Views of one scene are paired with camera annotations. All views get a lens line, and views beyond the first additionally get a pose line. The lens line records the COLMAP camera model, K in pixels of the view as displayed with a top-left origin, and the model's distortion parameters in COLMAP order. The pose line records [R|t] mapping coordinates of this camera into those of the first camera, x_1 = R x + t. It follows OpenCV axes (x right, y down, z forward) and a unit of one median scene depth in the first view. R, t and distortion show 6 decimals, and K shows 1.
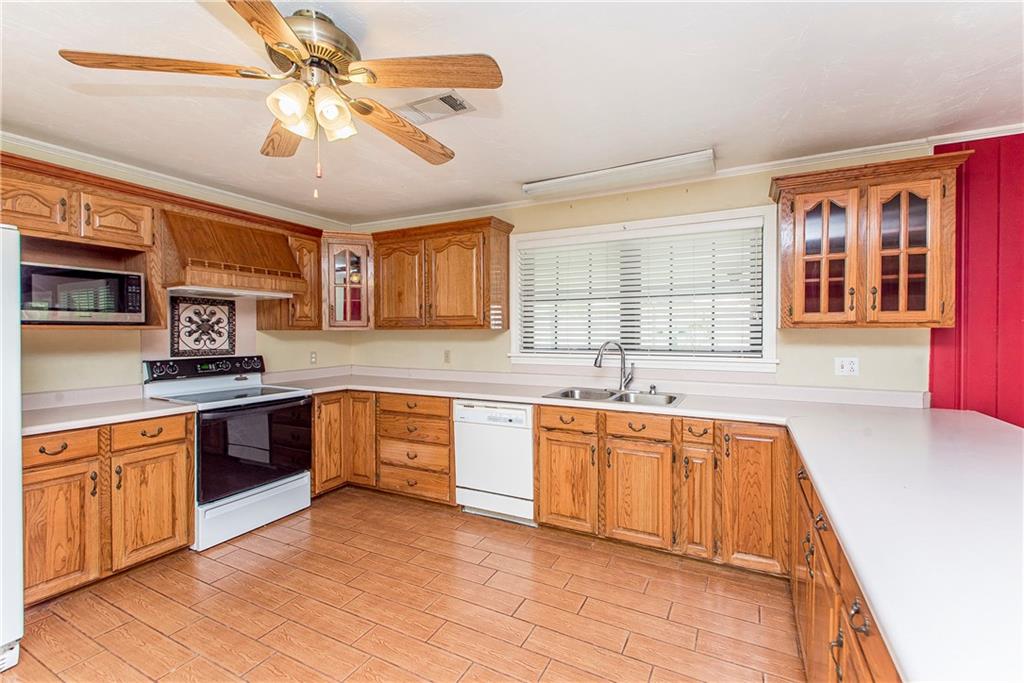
lens RADIAL K [[483.7, 0, 507.7], [0, 483.7, 336.4], [0, 0, 1]] dist [0.031462, -0.011125]
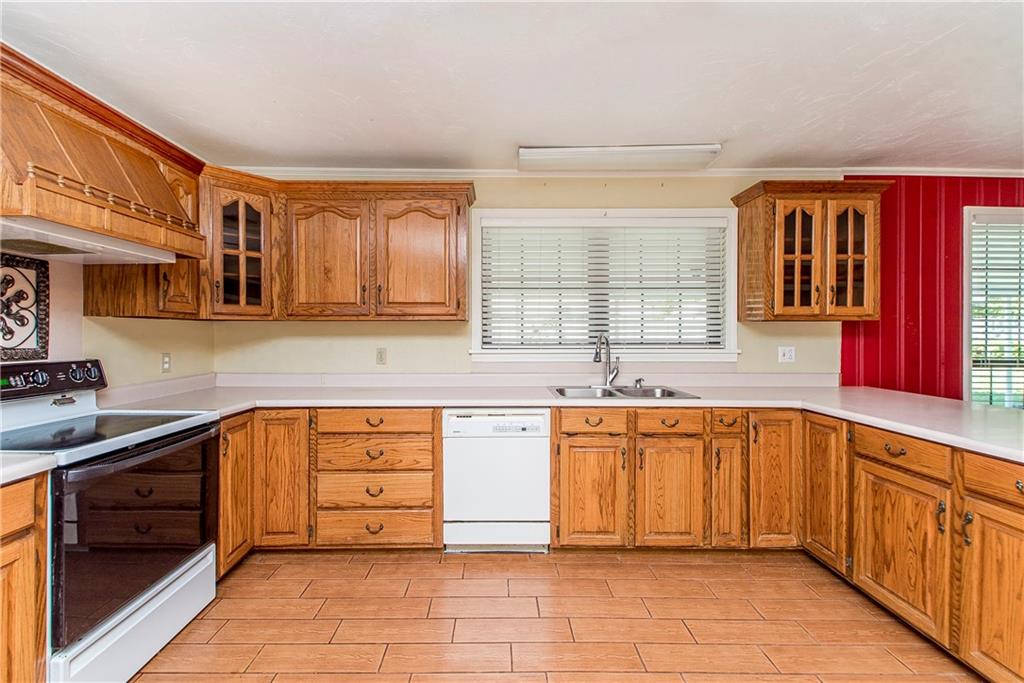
lens RADIAL K [[483.7, 0, 507.7], [0, 483.7, 336.4], [0, 0, 1]] dist [0.031462, -0.011125]
pose [[0.874889, -0.001969, 0.484320, -0.390516], [0.005072, 0.999974, -0.005097, 0.018377], [-0.484298, 0.006915, 0.874876, 0.270969]]
